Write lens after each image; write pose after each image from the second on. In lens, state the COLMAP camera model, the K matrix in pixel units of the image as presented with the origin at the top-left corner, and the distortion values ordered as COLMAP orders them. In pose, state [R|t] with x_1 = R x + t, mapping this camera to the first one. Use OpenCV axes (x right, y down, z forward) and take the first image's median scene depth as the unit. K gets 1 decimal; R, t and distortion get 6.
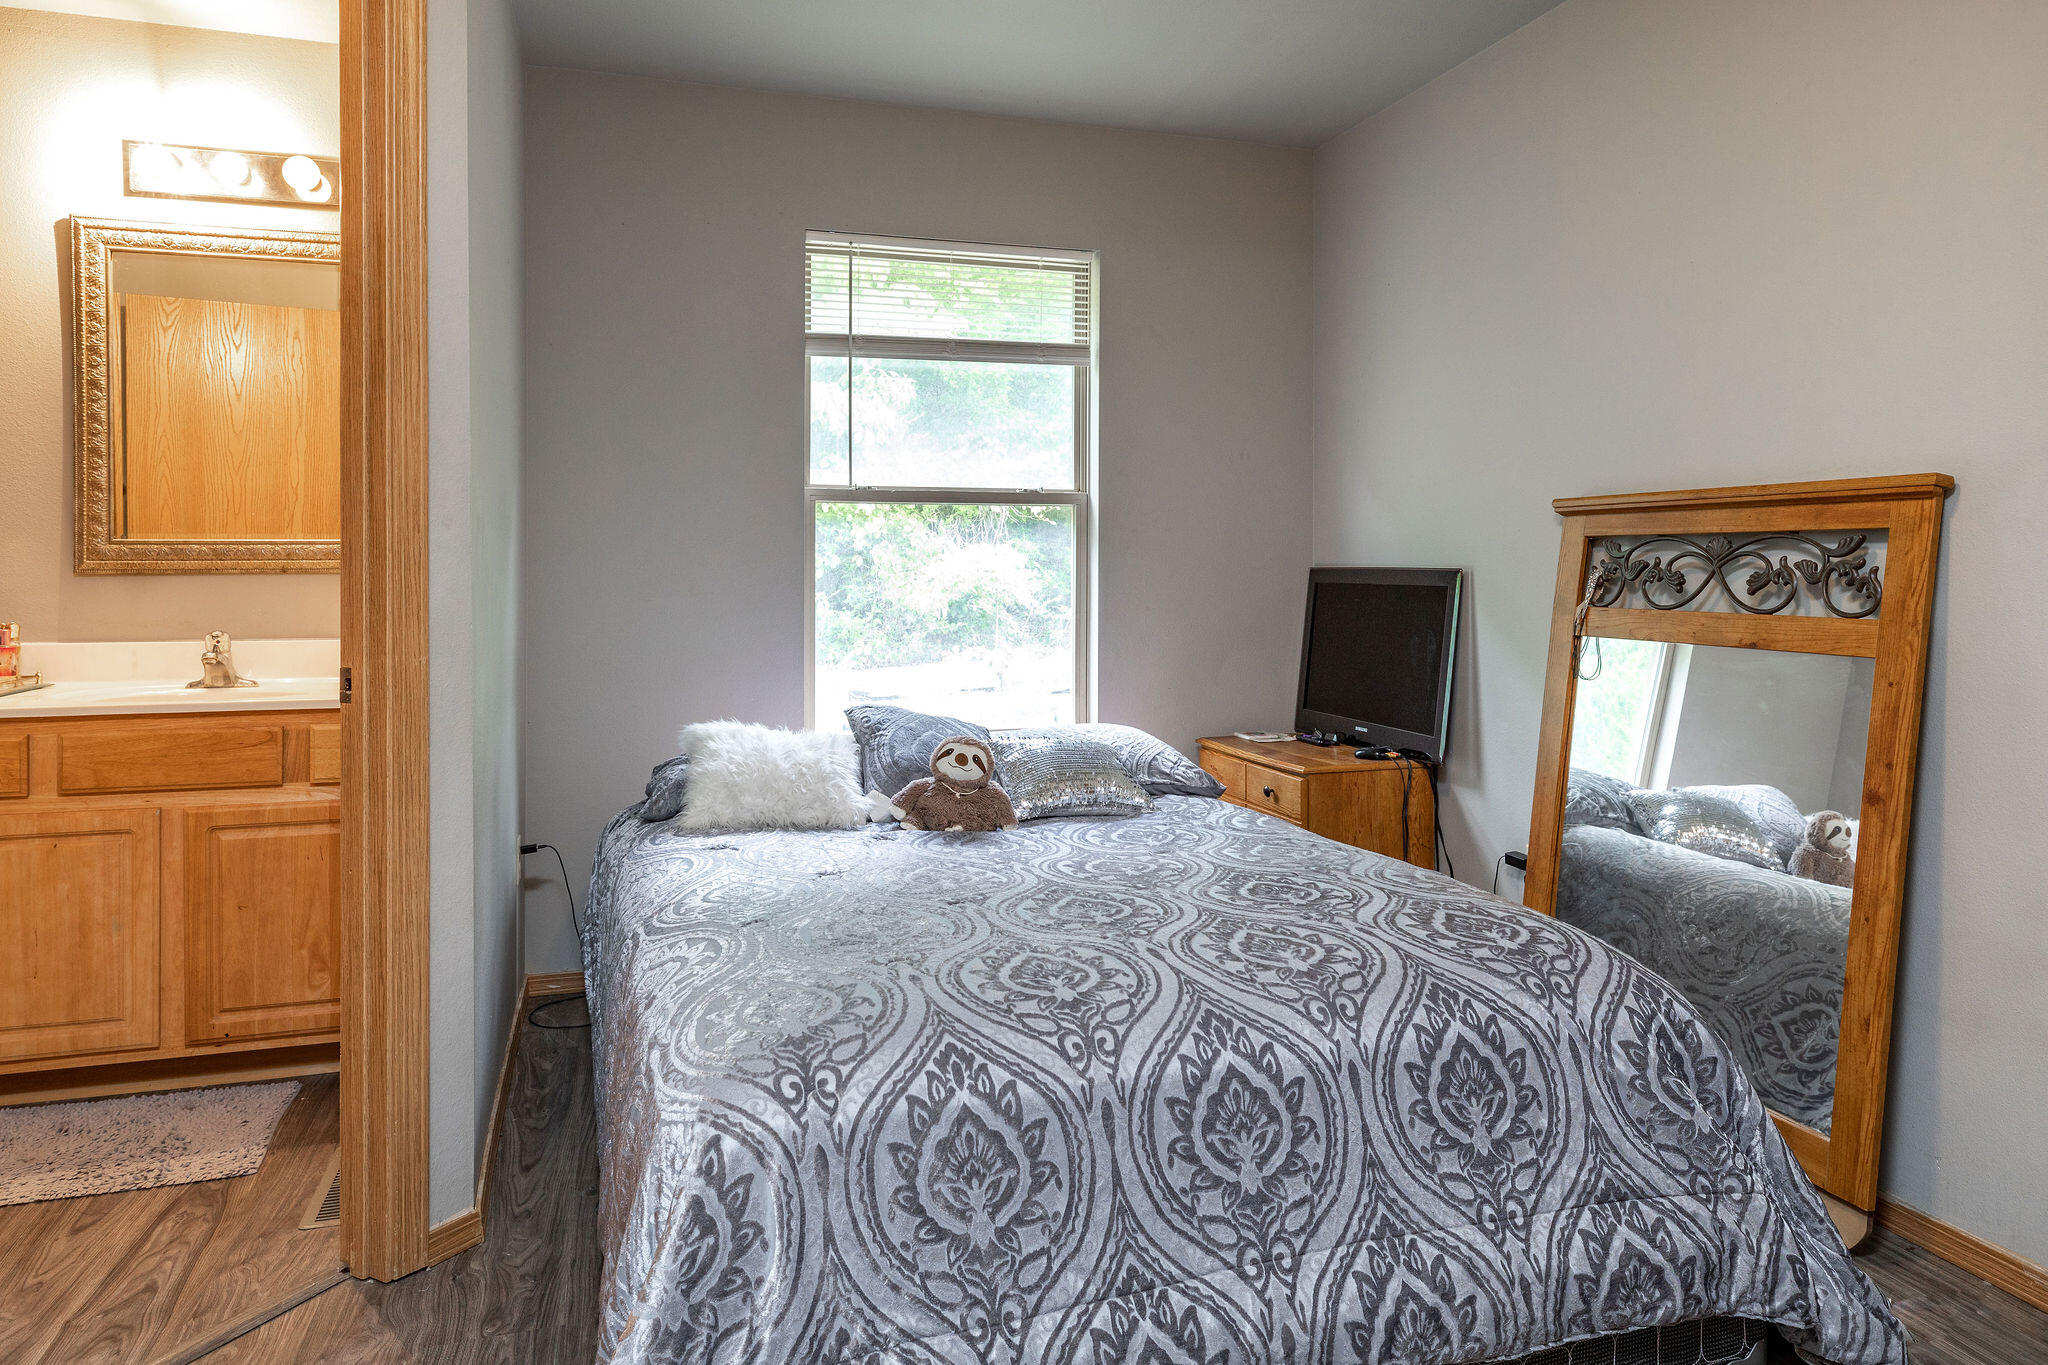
lens RADIAL K [[1262.9, 0, 1005.9], [0, 1262.9, 581.0], [0, 0, 1]] dist [-0.000218, 0.001834]
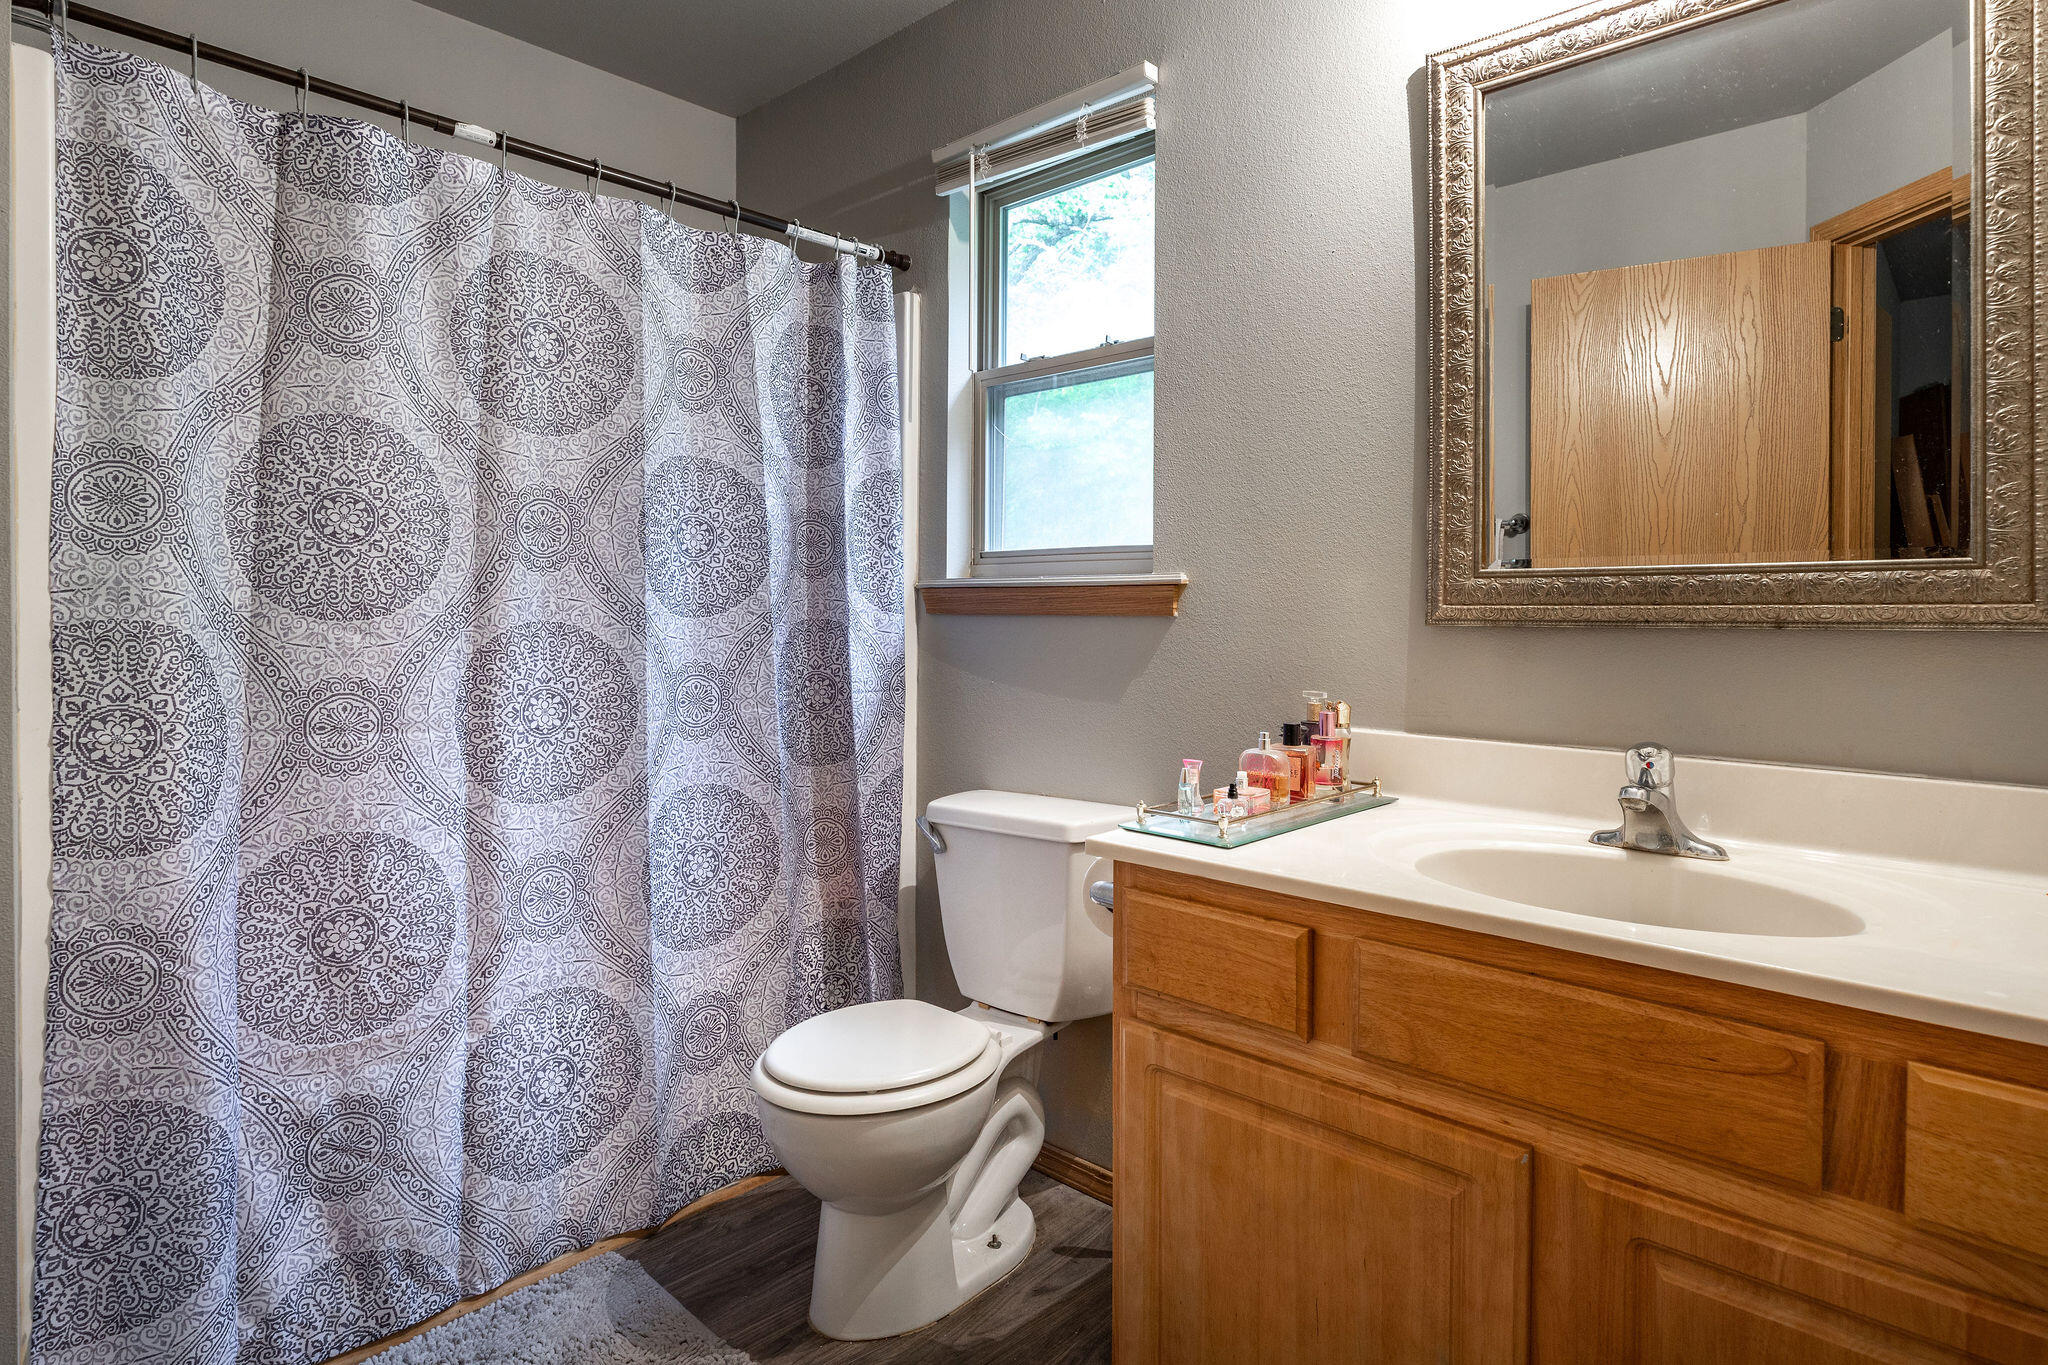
lens RADIAL K [[1078.9, 0, 1035.1], [0, 1078.9, 612.1], [0, 0, 1]] dist [-0.007711, -0.000653]
pose [[0.489458, 0.003898, -0.872018, -0.363591], [-0.015311, 0.999874, -0.004124, -0.007405], [0.871892, 0.015370, 0.489456, 0.565231]]
